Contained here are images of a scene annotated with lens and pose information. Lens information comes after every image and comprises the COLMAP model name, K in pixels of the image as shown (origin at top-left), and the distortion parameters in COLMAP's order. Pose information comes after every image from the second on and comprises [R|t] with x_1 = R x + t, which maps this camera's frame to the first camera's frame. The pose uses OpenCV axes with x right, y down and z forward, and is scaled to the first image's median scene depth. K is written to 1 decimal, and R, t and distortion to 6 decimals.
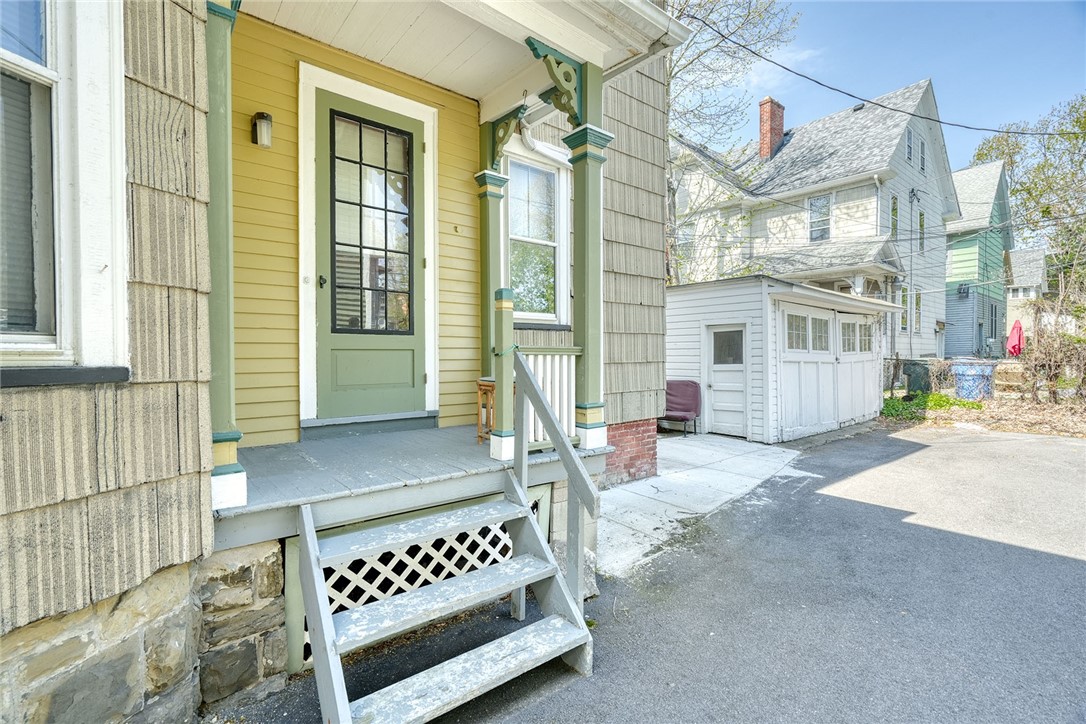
lens RADIAL K [[496.8, 0, 540.1], [0, 496.8, 358.5], [0, 0, 1]] dist [-0.000971, 0.000507]
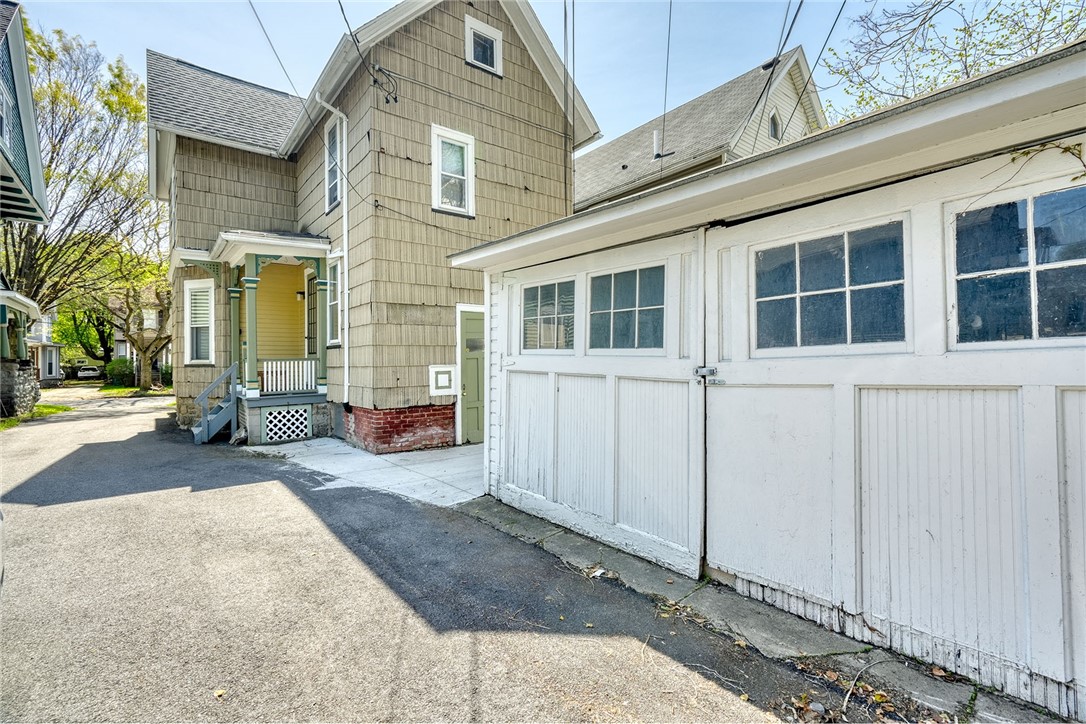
lens RADIAL K [[496.8, 0, 540.1], [0, 496.8, 358.5], [0, 0, 1]] dist [-0.000971, 0.000507]
pose [[-0.018028, -0.010332, -0.999784, 2.059129], [-0.003941, 0.999940, -0.010263, -0.004177], [0.999830, 0.003755, -0.018068, 1.967666]]
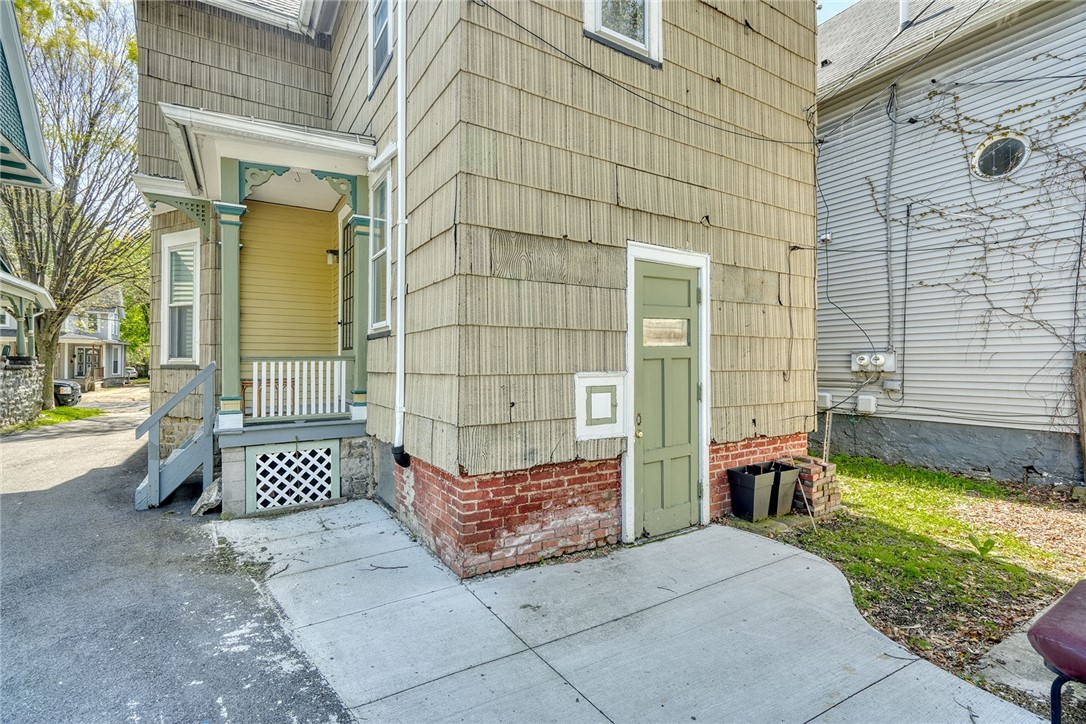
lens RADIAL K [[496.8, 0, 540.1], [0, 496.8, 358.5], [0, 0, 1]] dist [-0.000971, 0.000507]
pose [[-0.127386, -0.016796, -0.991711, 1.058870], [-0.014792, 0.999778, -0.015033, -0.007631], [0.991743, 0.012755, -0.127606, 1.570322]]
